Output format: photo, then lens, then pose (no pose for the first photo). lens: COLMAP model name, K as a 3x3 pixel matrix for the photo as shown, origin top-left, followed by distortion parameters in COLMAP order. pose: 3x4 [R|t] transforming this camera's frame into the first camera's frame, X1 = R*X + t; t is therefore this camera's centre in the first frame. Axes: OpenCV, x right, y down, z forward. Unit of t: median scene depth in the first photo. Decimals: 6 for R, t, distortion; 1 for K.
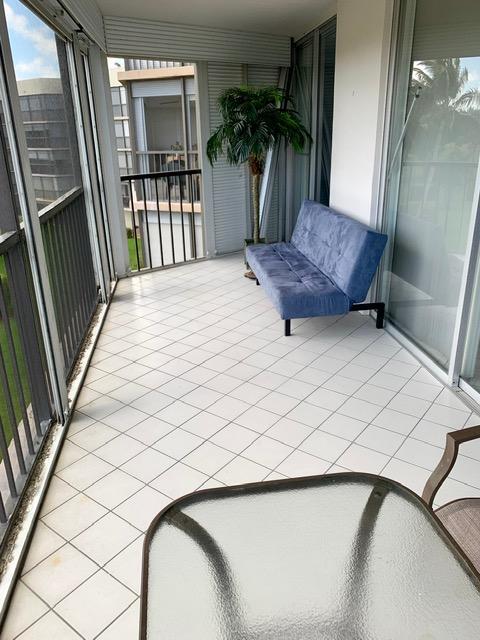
lens RADIAL K [[488.4, 0, 239.6], [0, 488.4, 319.3], [0, 0, 1]] dist [0.013965, -0.020958]
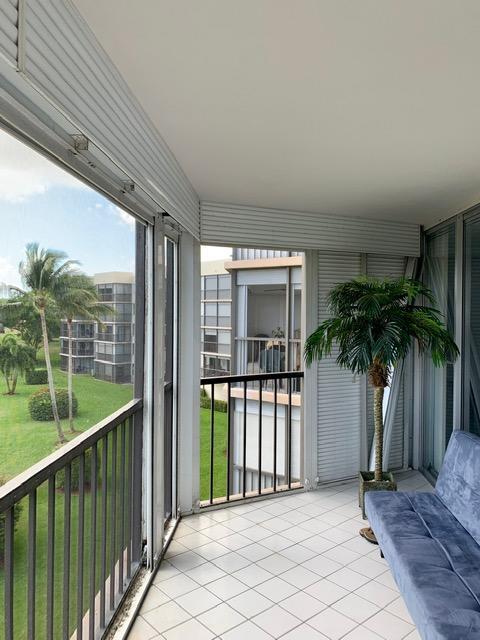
lens RADIAL K [[488.4, 0, 241.5], [0, 488.4, 320.8], [0, 0, 1]] dist [0.013965, -0.020958]
pose [[0.979654, 0.033303, -0.197910, -0.024486], [-0.098861, 0.938270, -0.331474, -0.113792], [0.174654, 0.344295, 0.922473, 0.227752]]
